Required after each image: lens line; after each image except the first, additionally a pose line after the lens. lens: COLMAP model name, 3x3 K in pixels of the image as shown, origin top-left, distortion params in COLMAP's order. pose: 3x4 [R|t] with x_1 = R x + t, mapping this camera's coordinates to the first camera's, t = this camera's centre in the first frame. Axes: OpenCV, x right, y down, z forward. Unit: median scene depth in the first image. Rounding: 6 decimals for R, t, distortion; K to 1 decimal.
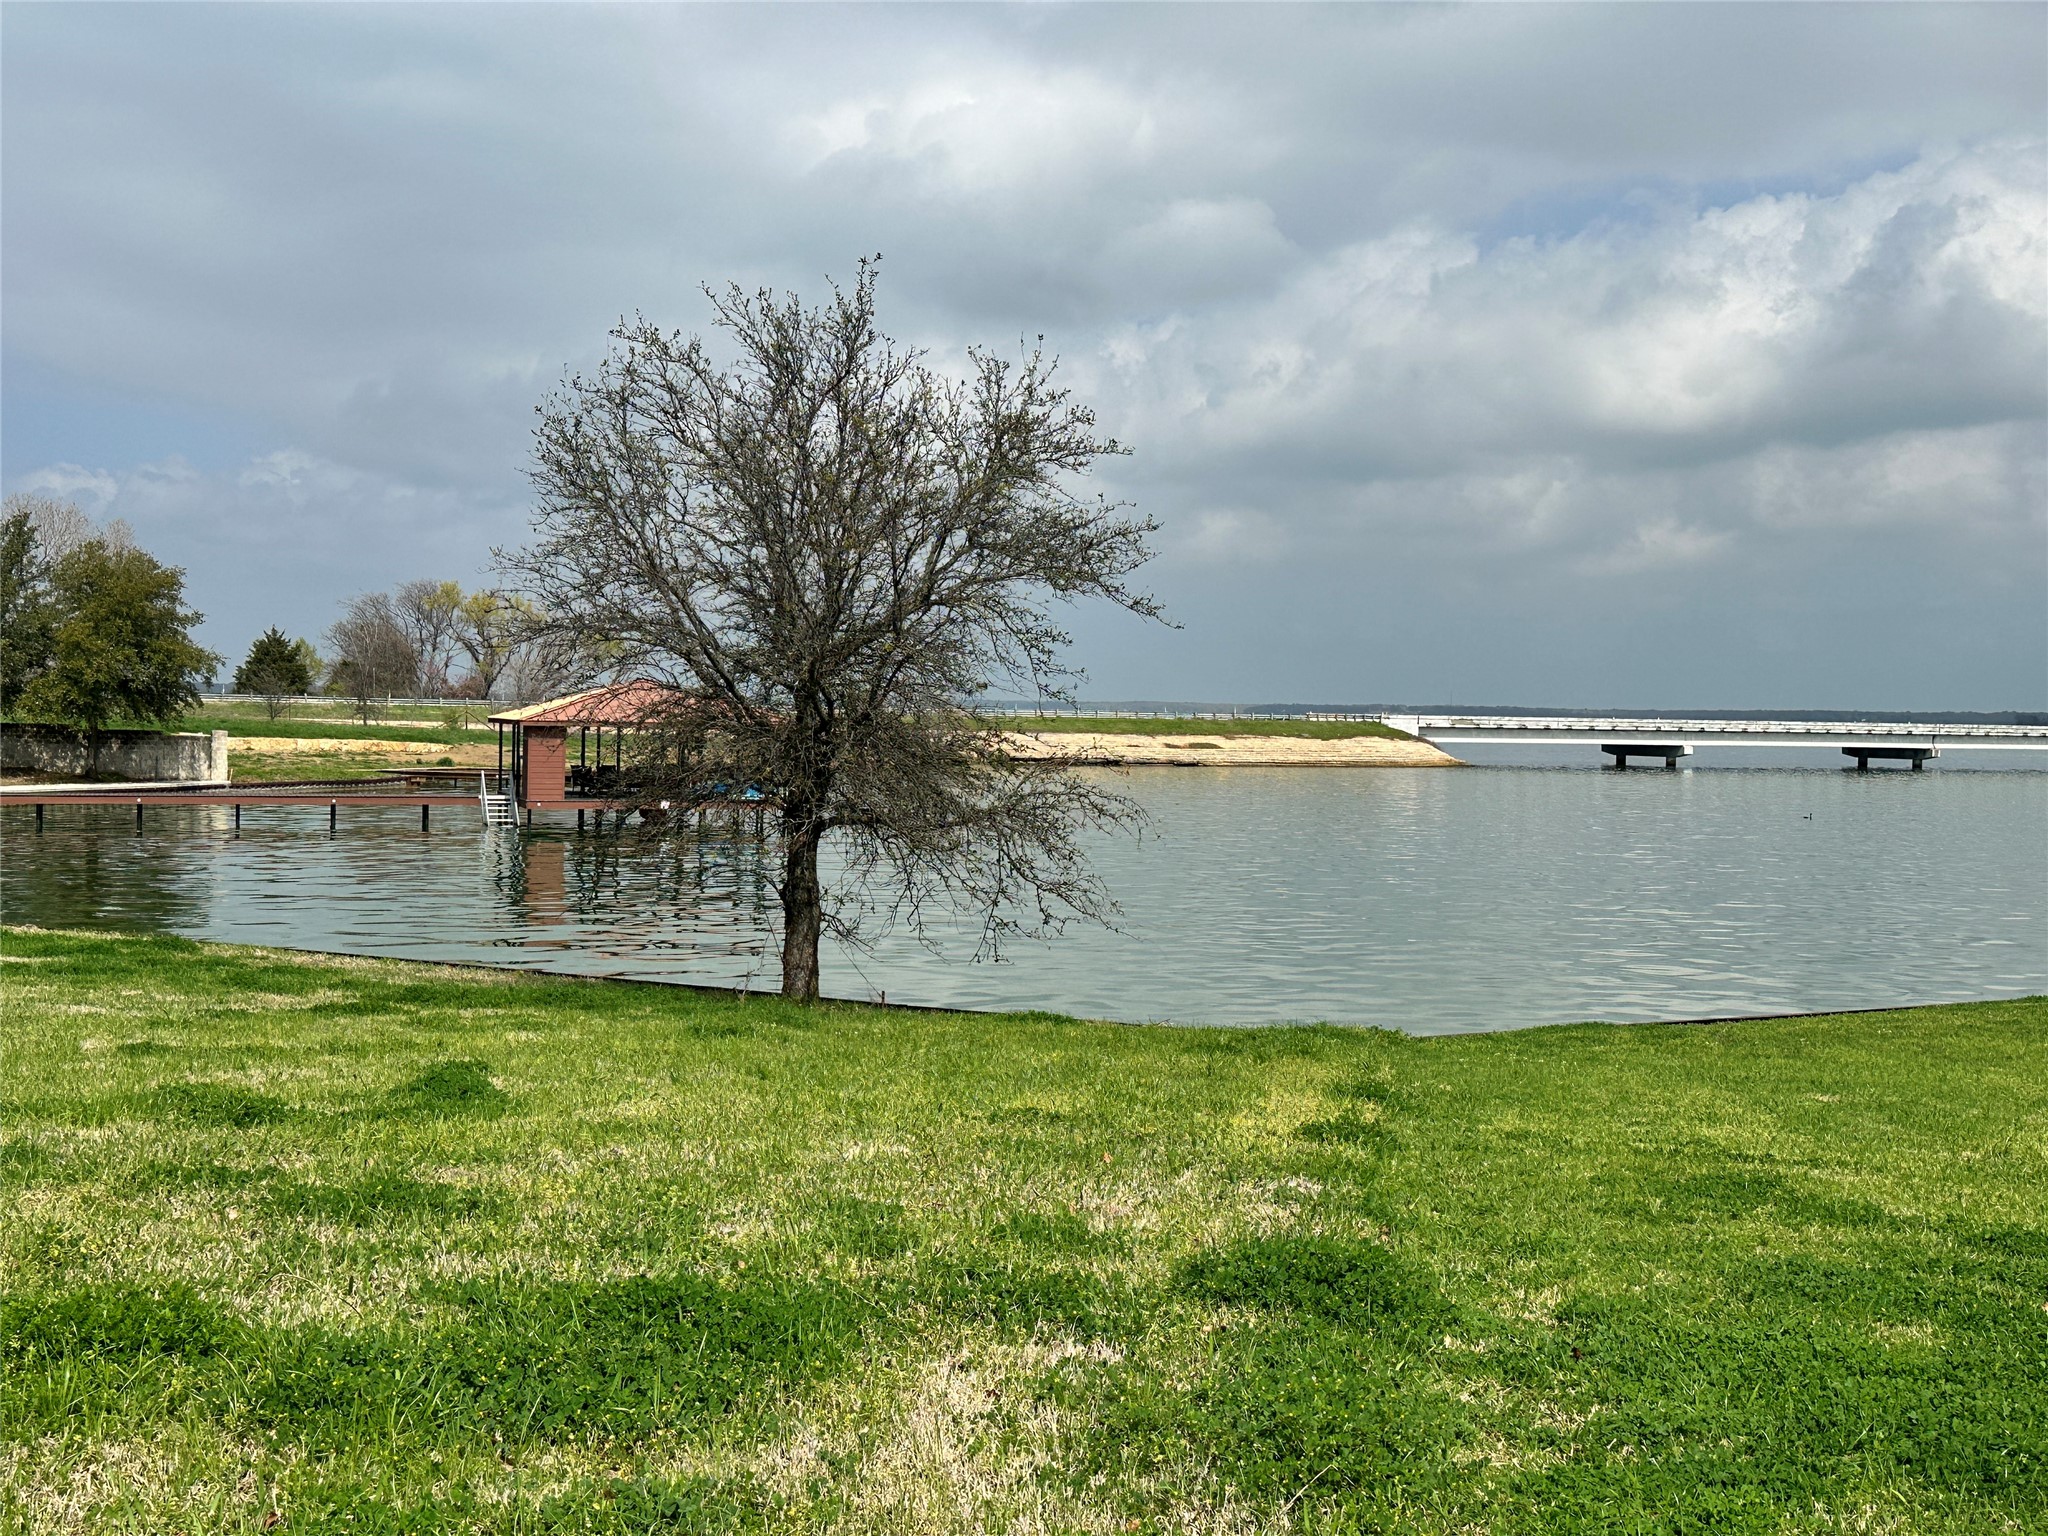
lens RADIAL K [[2340.7, 0, 997.7], [0, 2340.7, 779.0], [0, 0, 1]] dist [0.117389, 0.000000]
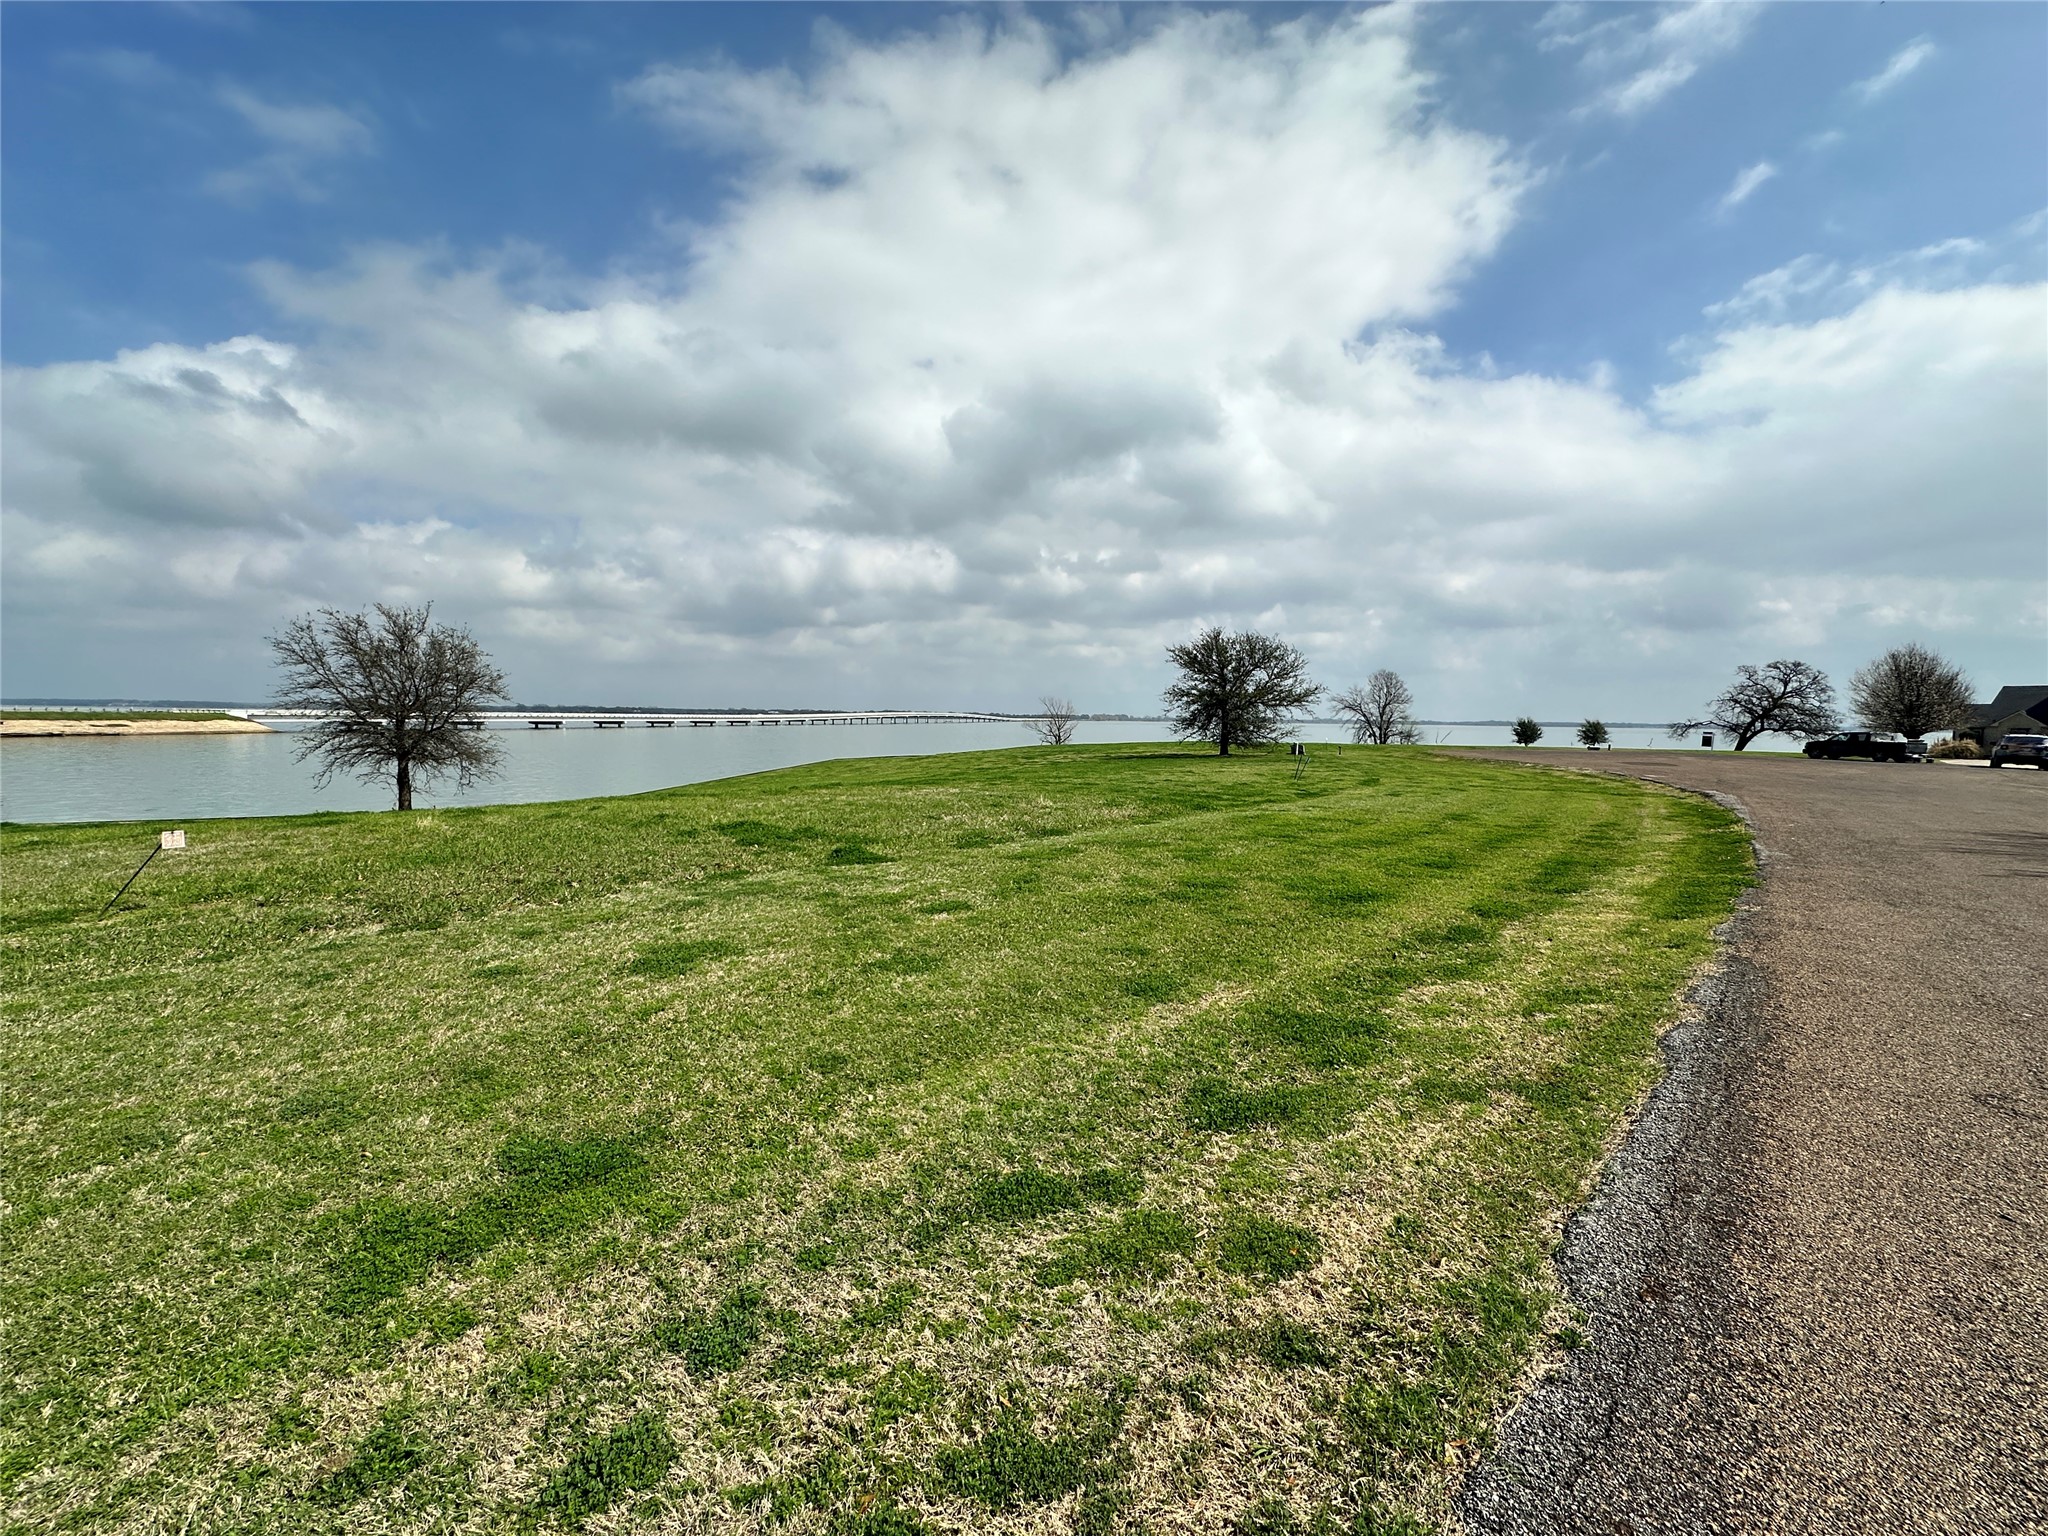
lens RADIAL K [[821.8, 0, 1030.8], [0, 821.8, 762.6], [0, 0, 1]] dist [-0.003394, 0.000972]
pose [[0.493617, -0.058641, 0.867700, -0.603091], [0.019556, 0.998220, 0.056337, -0.023434], [-0.869459, -0.010840, 0.493885, -0.359300]]
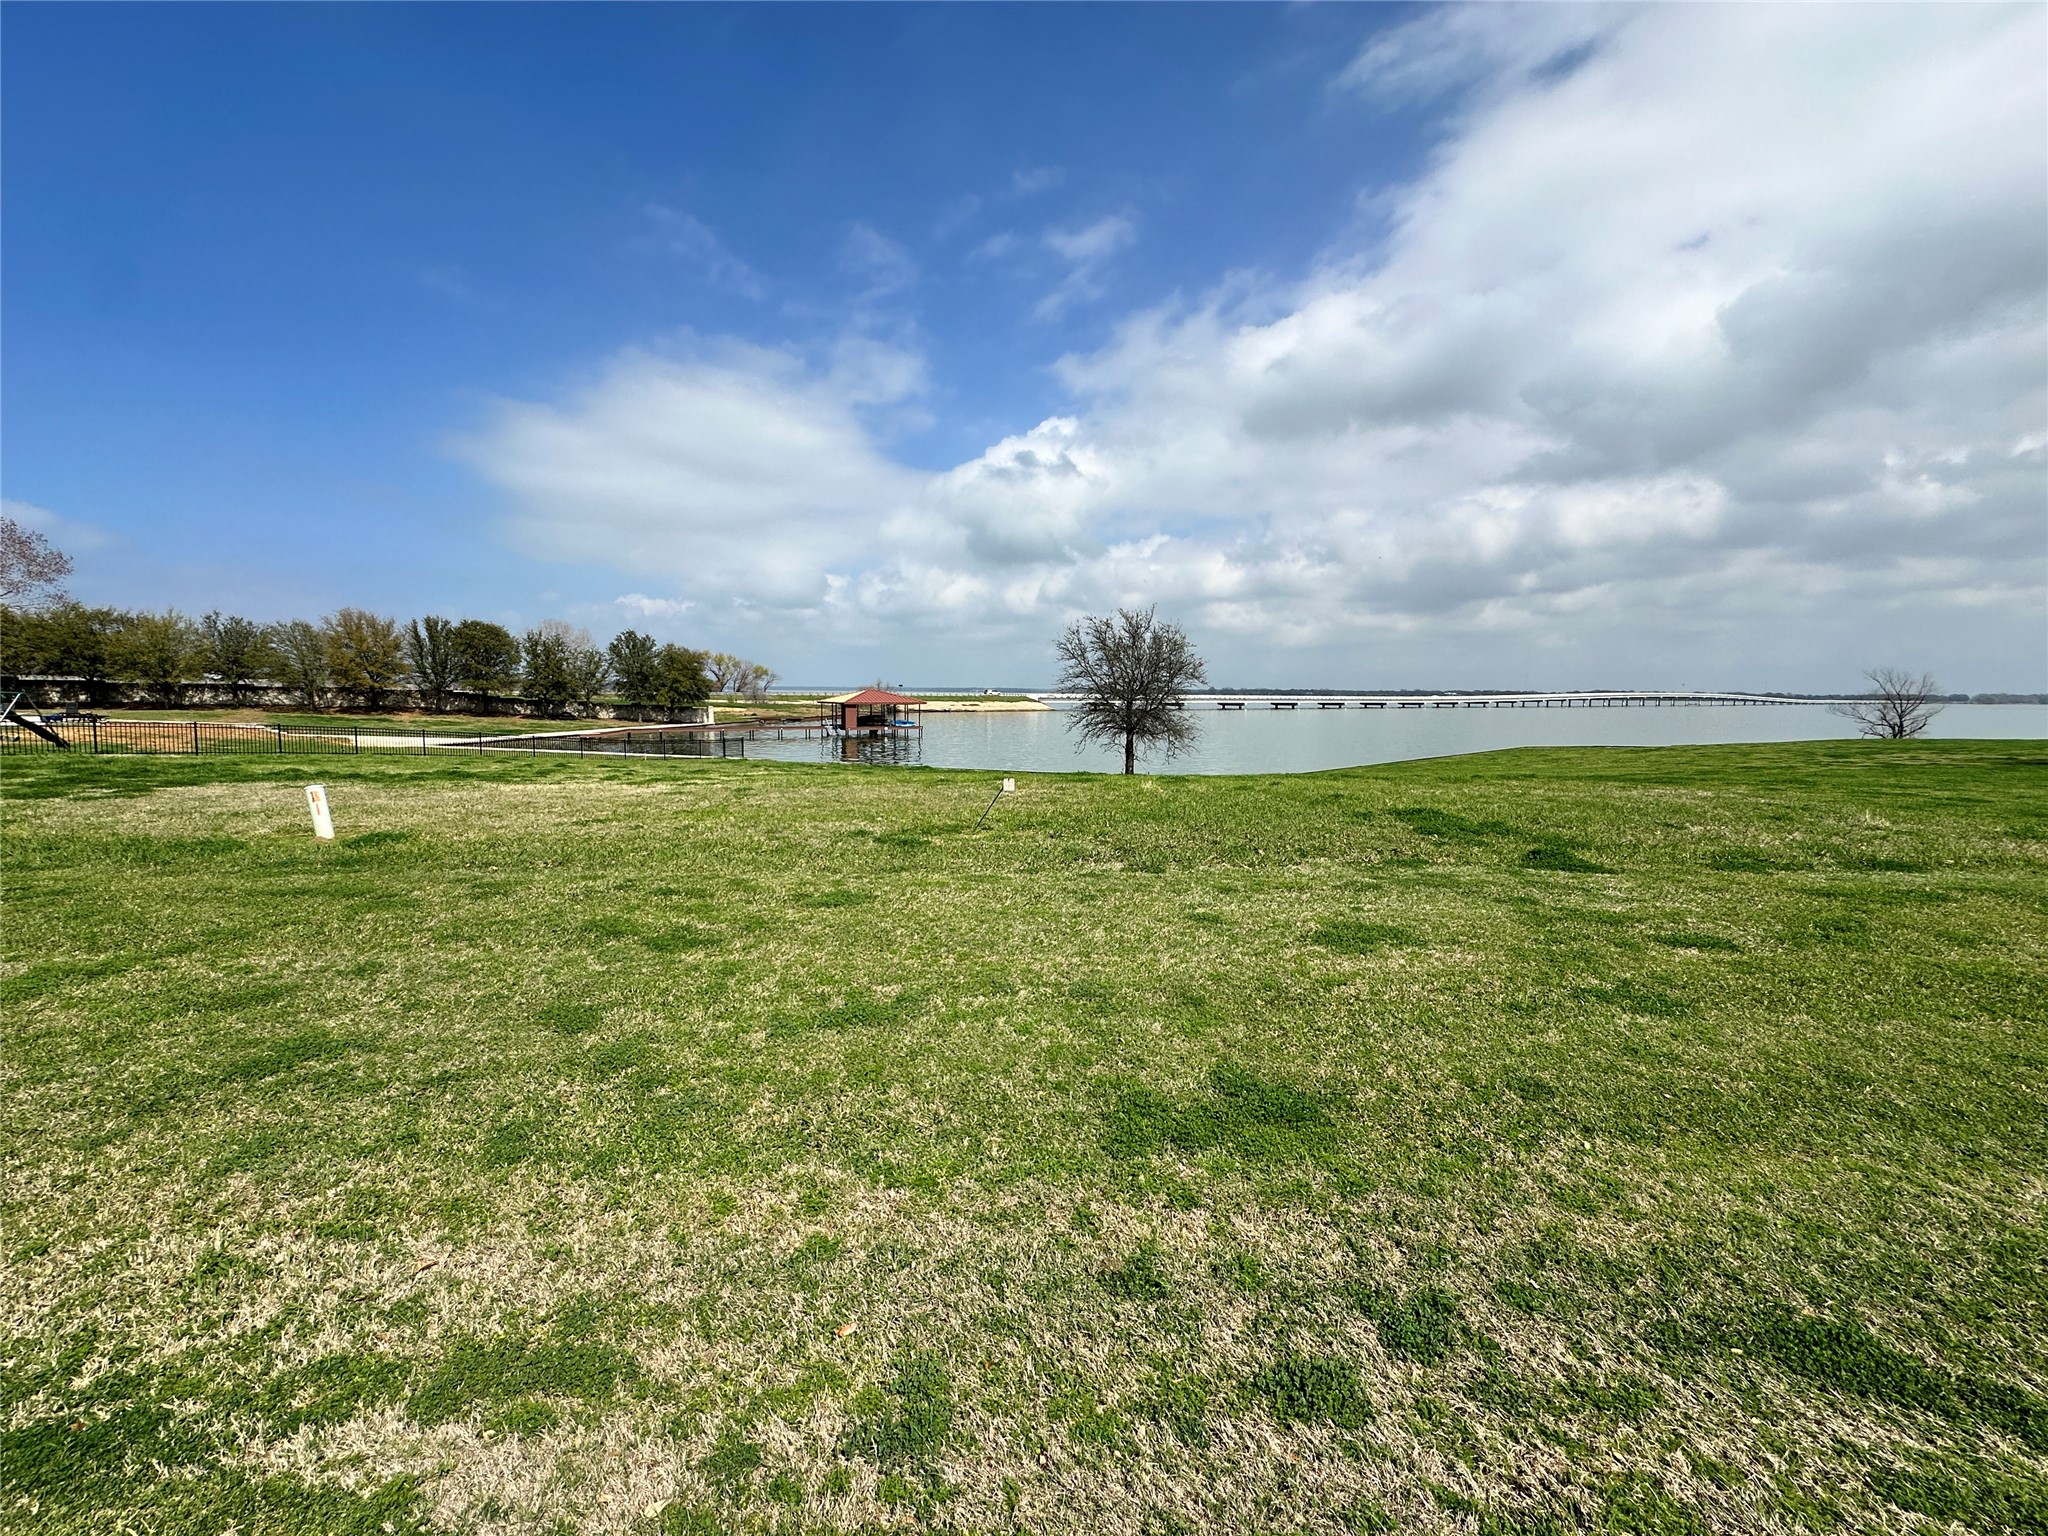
lens RADIAL K [[821.8, 0, 1017.1], [0, 821.8, 768.8], [0, 0, 1]] dist [-0.003394, 0.000972]
pose [[0.964064, -0.033685, 0.263527, -0.608459], [0.015369, 0.997339, 0.071259, -0.023663], [-0.265226, -0.064648, 0.962017, -0.356587]]
